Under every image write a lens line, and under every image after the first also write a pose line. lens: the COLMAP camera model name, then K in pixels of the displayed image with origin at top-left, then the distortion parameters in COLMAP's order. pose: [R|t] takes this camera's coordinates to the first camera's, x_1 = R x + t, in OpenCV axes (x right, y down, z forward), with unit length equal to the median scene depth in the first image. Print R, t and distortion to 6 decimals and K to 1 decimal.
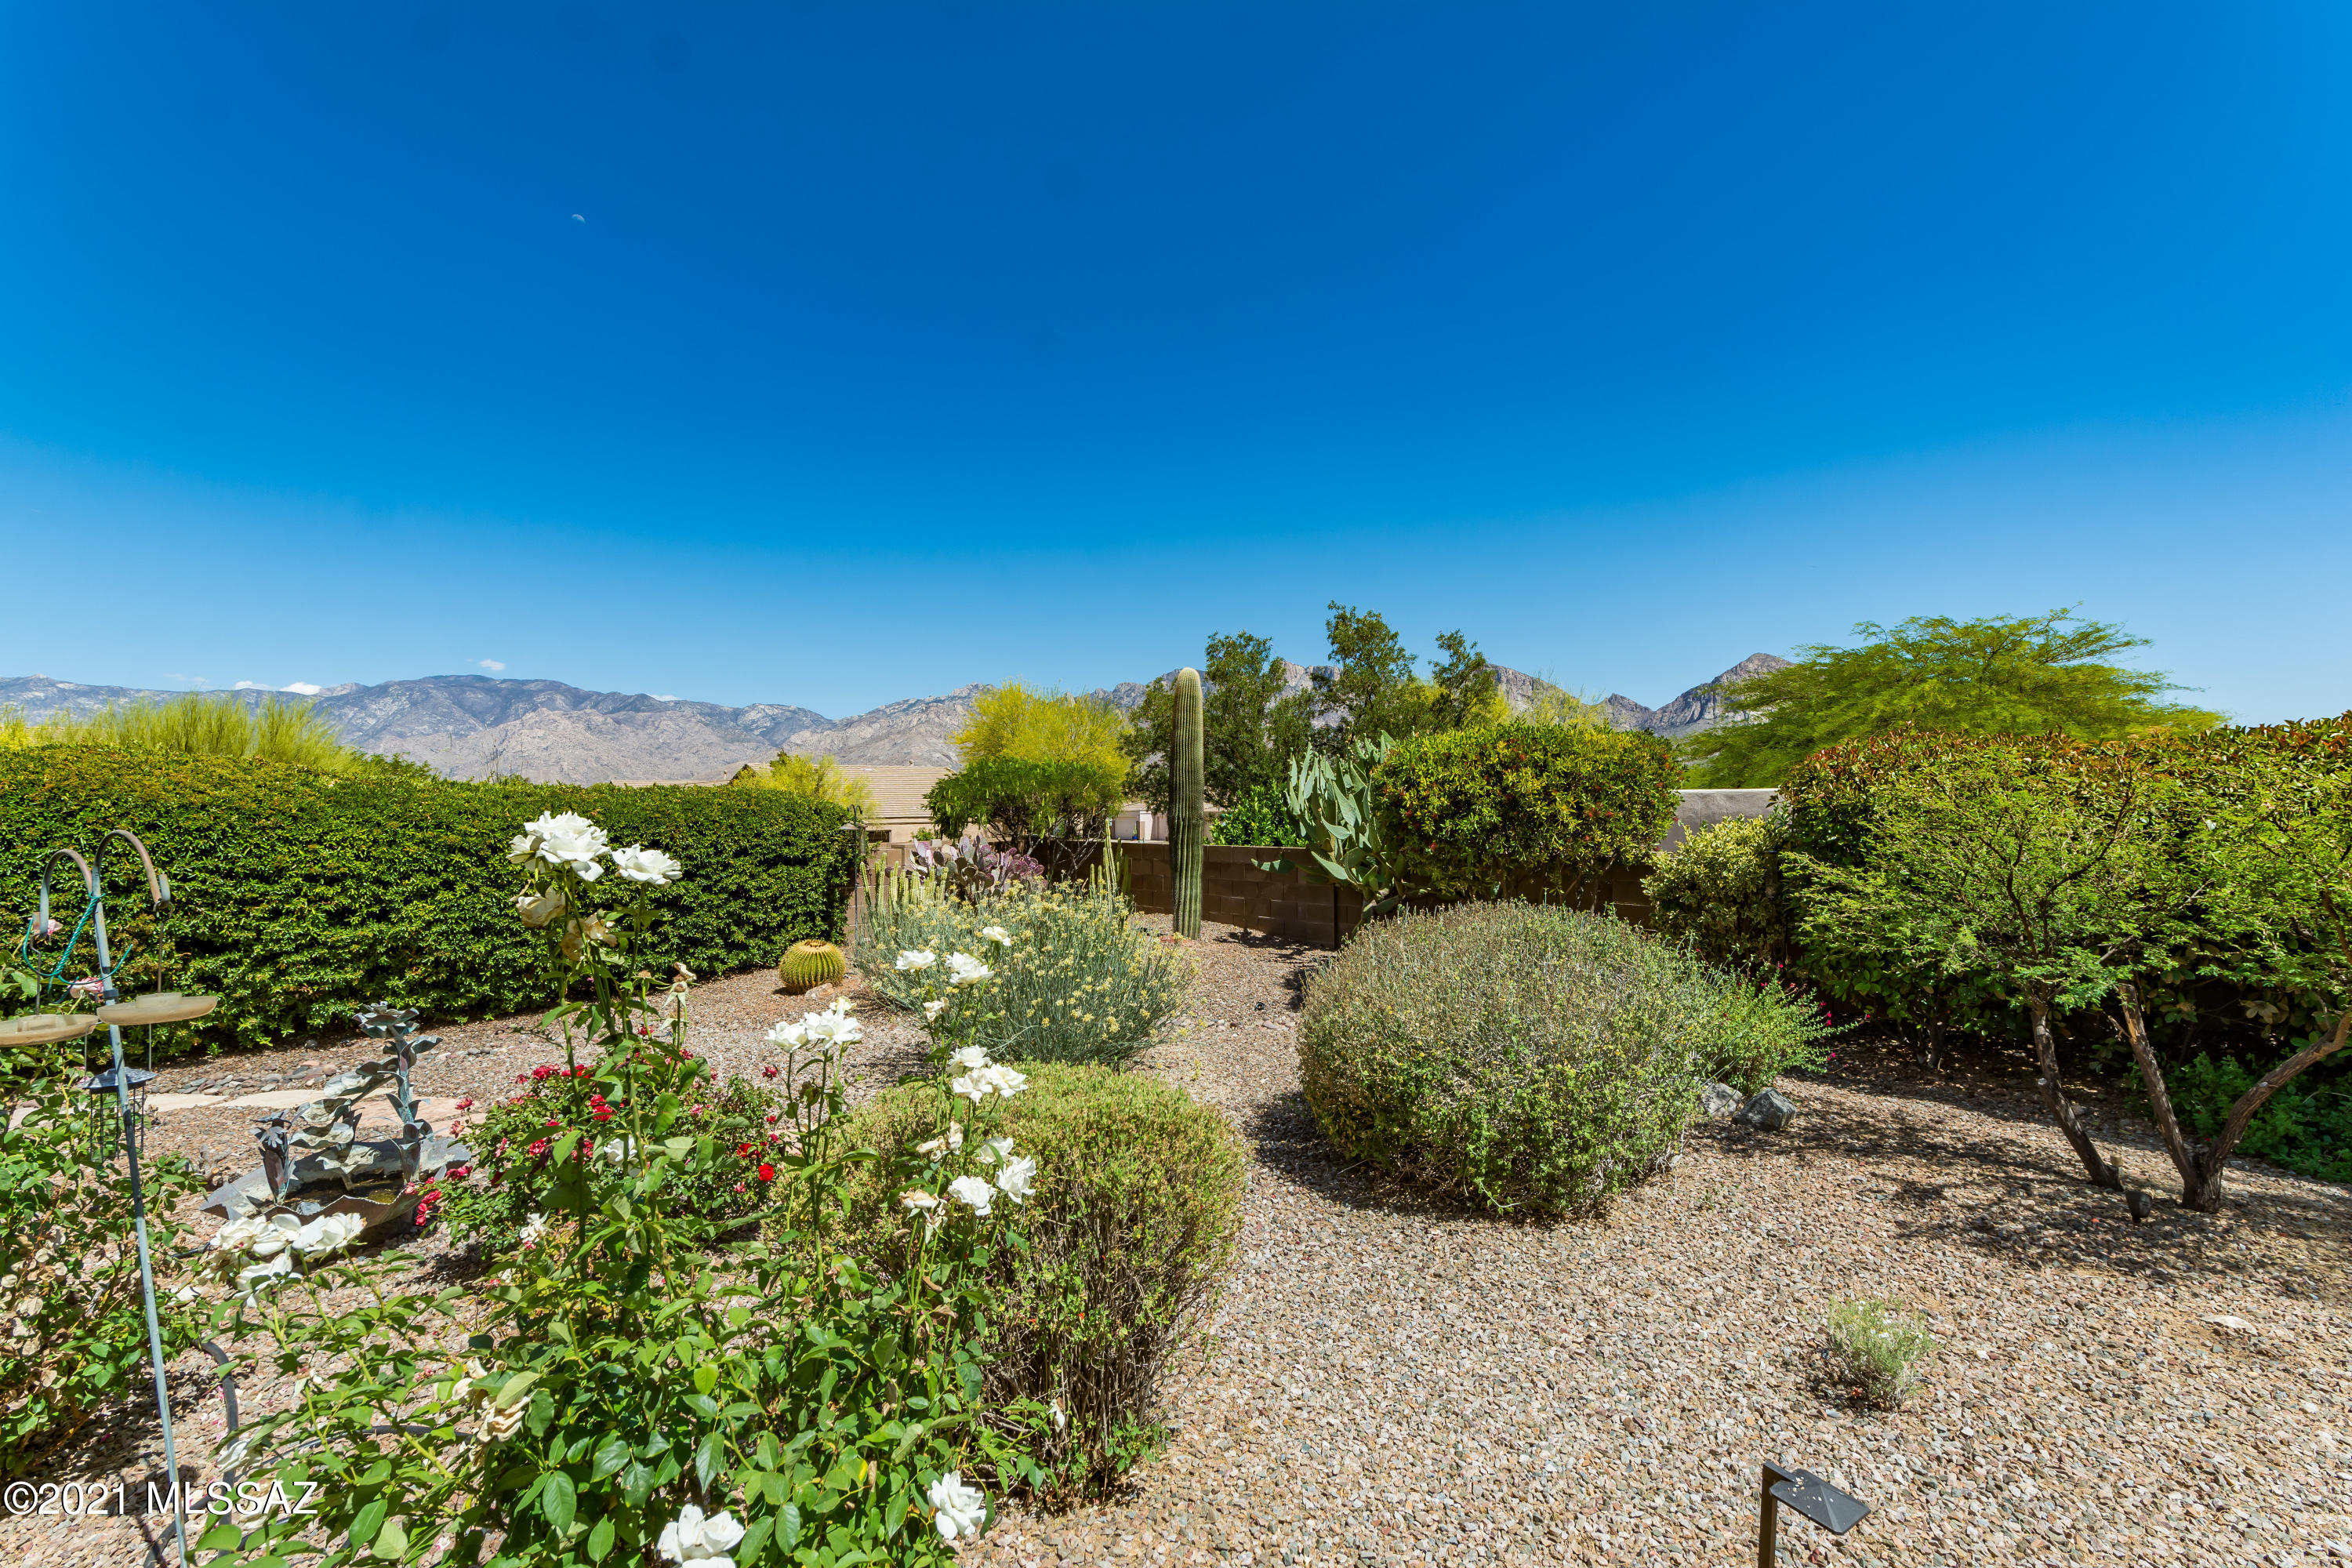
lens RADIAL K [[1019.5, 0, 1170.7], [0, 1019.5, 796.5], [0, 0, 1]] dist [0.001494, -0.000099]
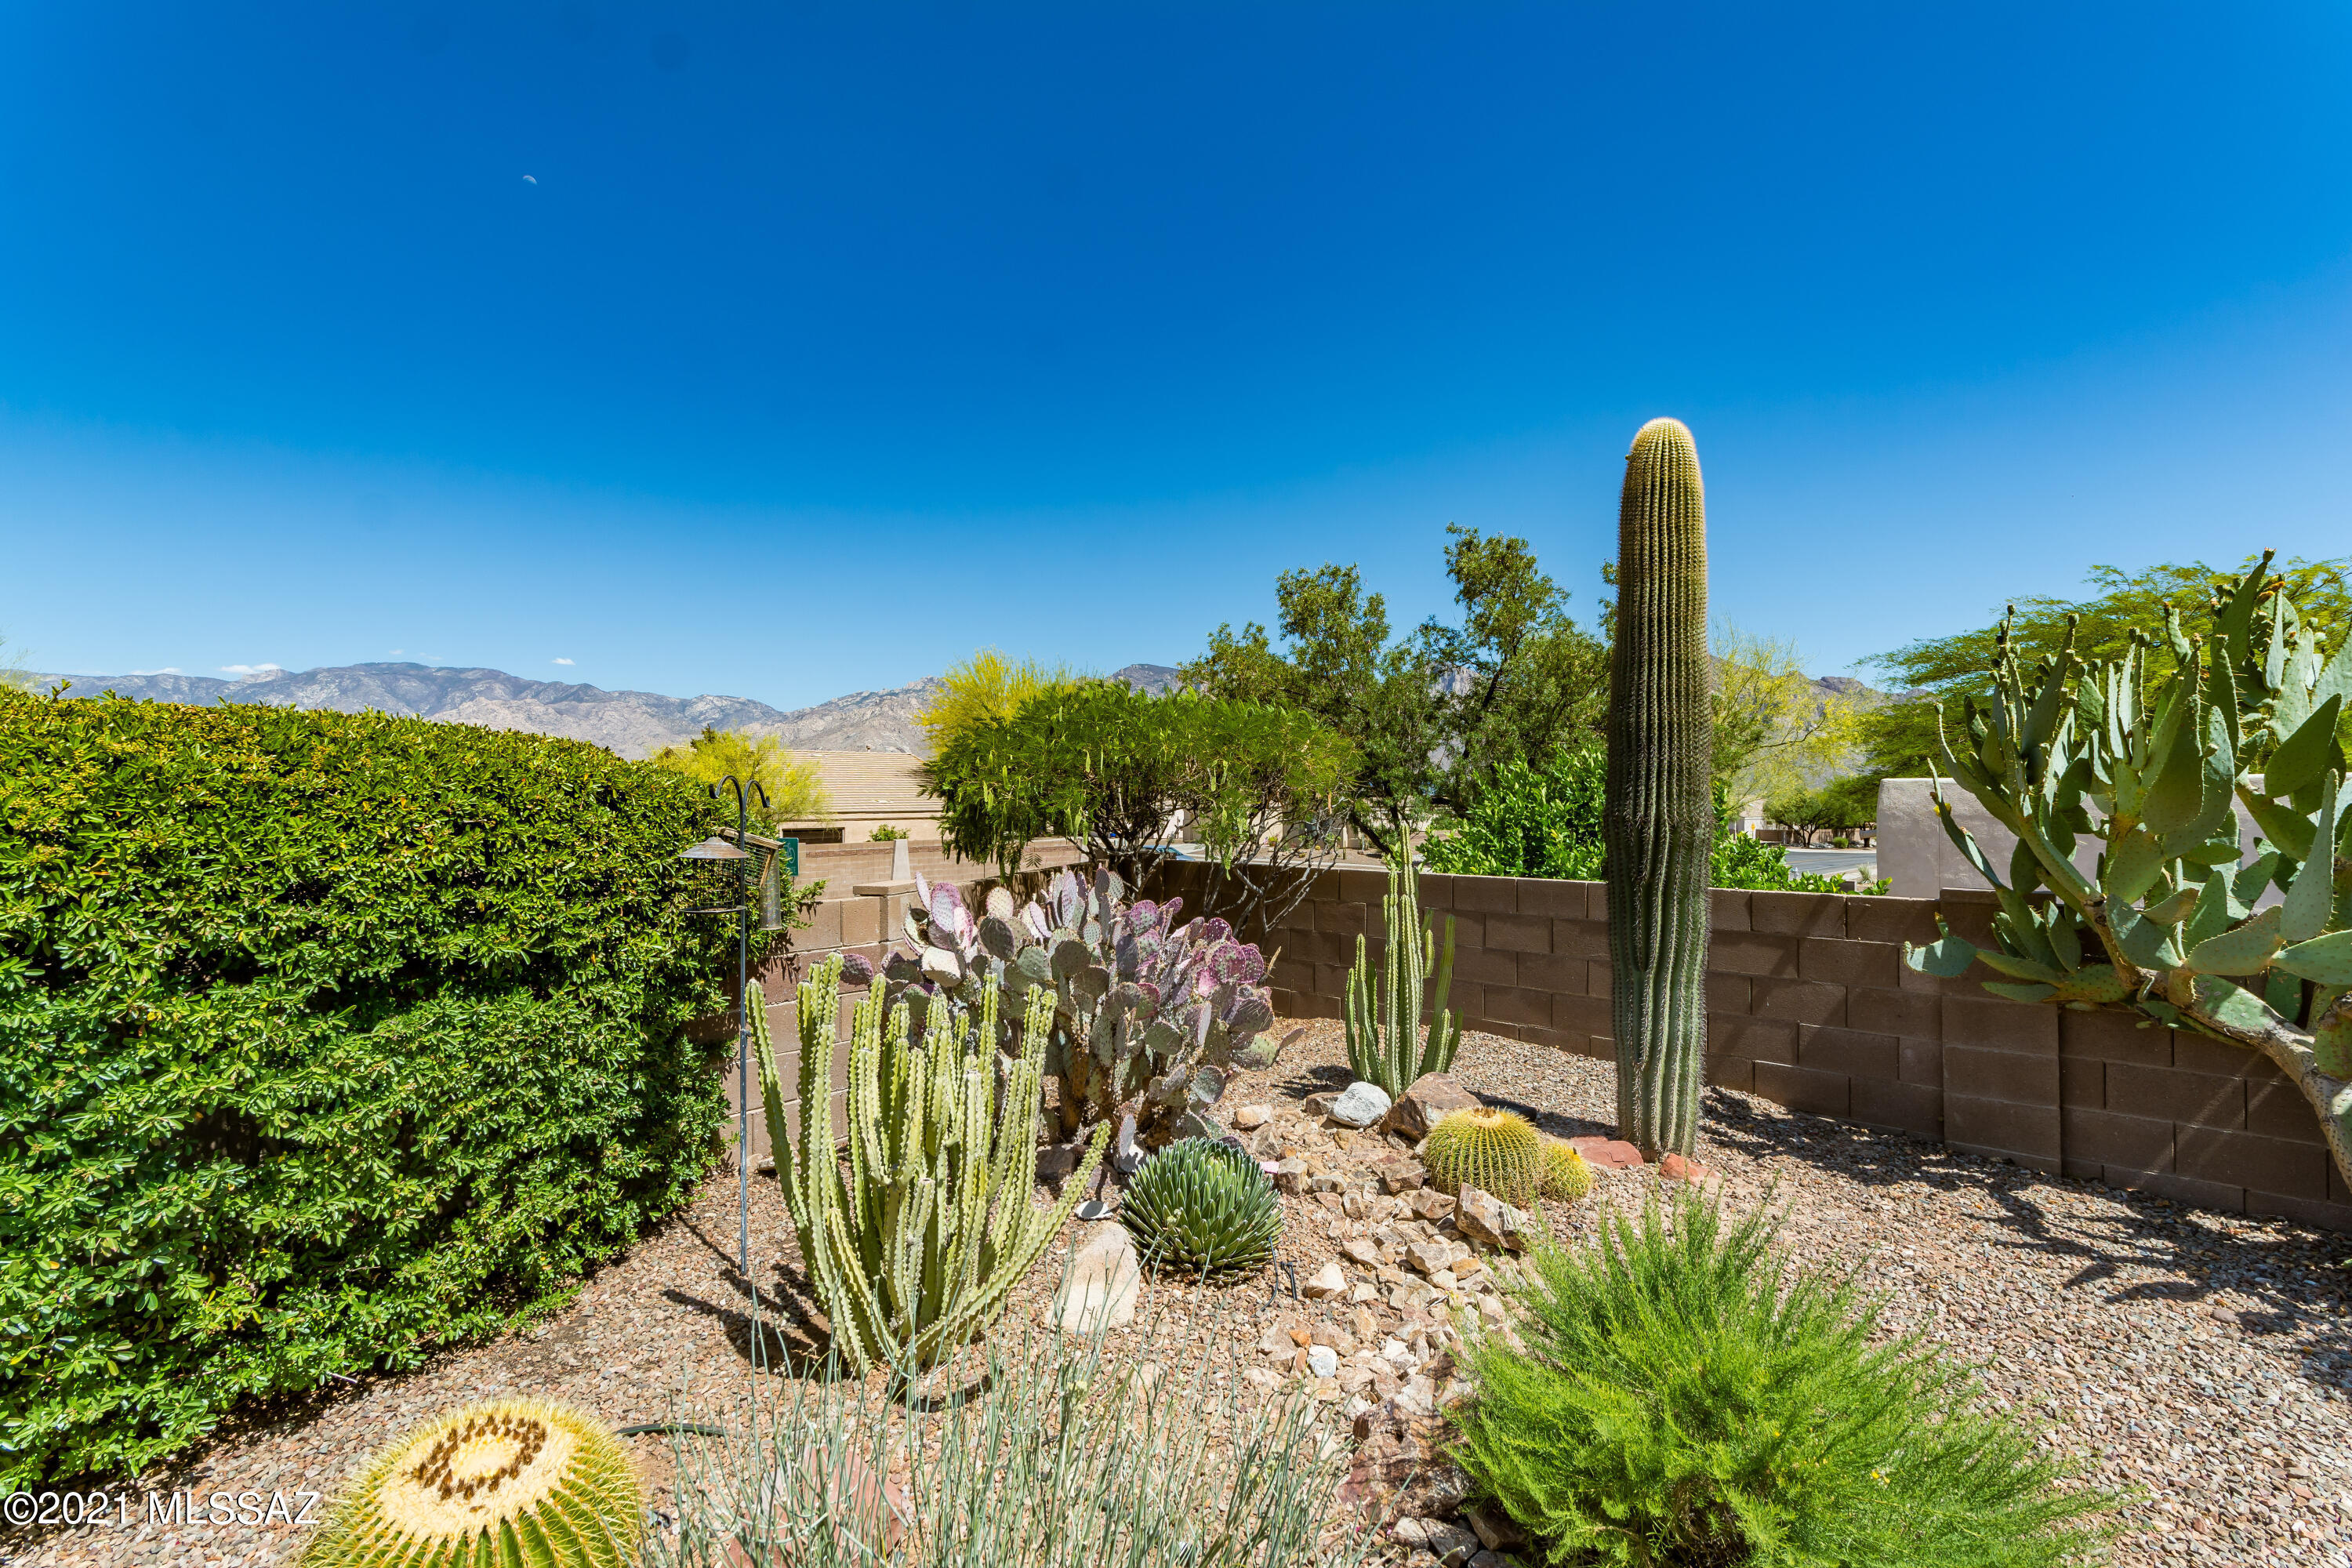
lens RADIAL K [[1019.5, 0, 1170.7], [0, 1019.5, 796.5], [0, 0, 1]] dist [0.001494, -0.000099]
pose [[0.999067, 0.005439, 0.042853, -0.194031], [-0.005626, 0.999975, 0.004250, 0.012321], [-0.042829, -0.004487, 0.999072, 0.693556]]
